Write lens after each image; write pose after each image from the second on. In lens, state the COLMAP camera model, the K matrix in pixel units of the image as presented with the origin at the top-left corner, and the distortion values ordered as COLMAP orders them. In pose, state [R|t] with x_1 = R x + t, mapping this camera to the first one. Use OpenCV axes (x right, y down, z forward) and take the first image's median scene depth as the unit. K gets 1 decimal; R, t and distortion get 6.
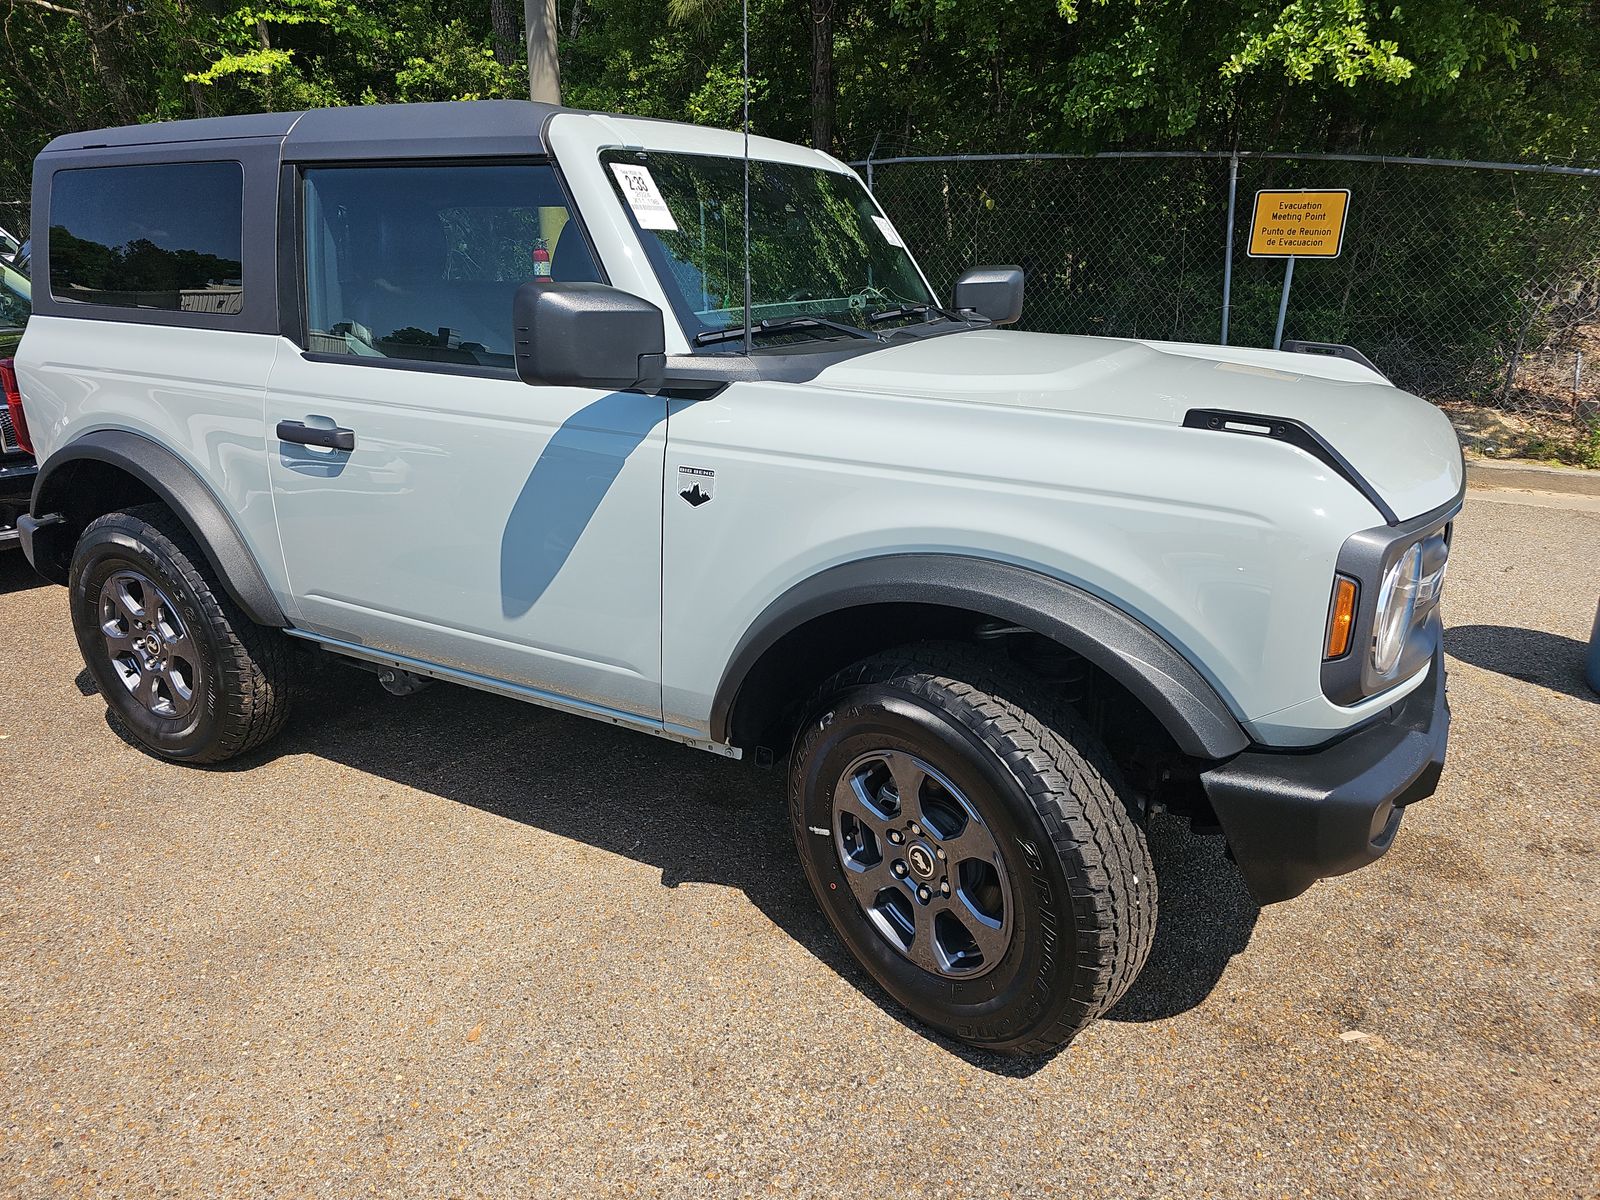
lens RADIAL K [[1083.3, 0, 800.1], [0, 1083.3, 589.6], [0, 0, 1]] dist [-0.012964, 0.000711]
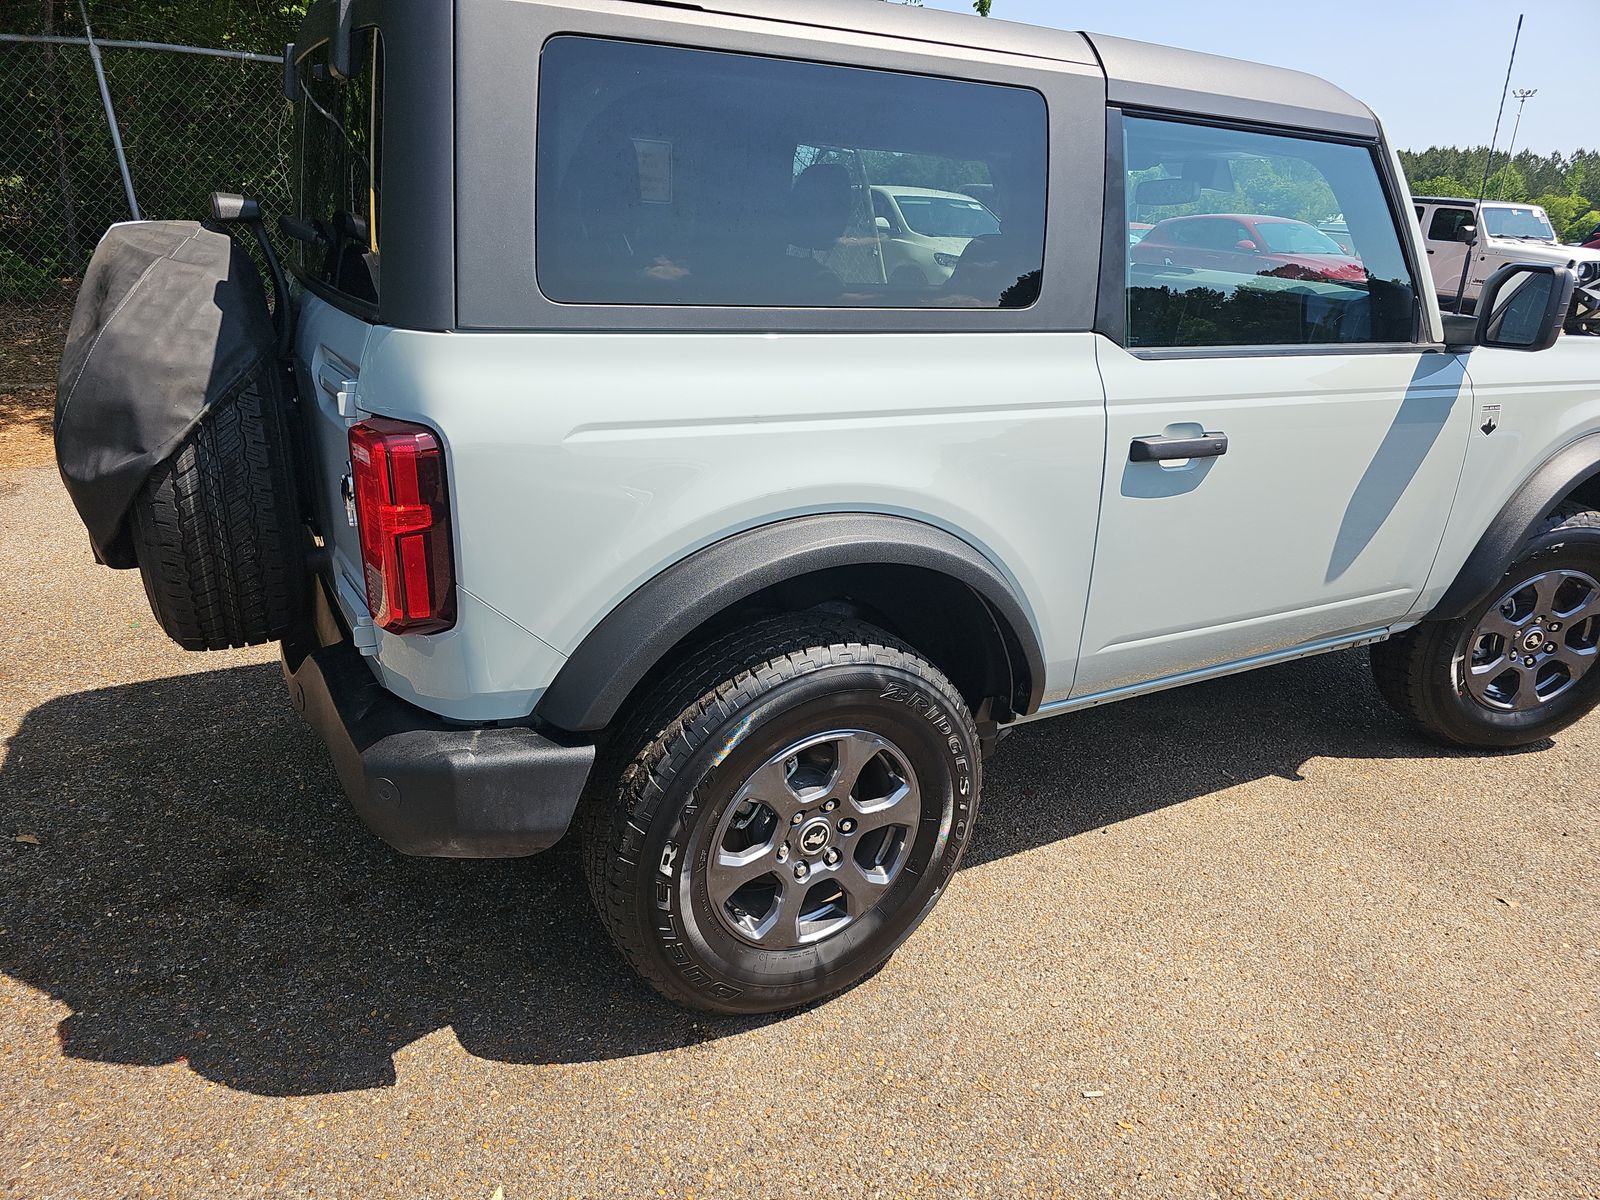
lens RADIAL K [[1083.3, 0, 799.8], [0, 1083.3, 607.9], [0, 0, 1]] dist [-0.012964, 0.000711]
pose [[0.519049, -0.282644, 0.806660, -1.293043], [0.223639, 0.955776, 0.190992, -0.246918], [-0.824969, 0.081267, 0.559305, 0.776985]]
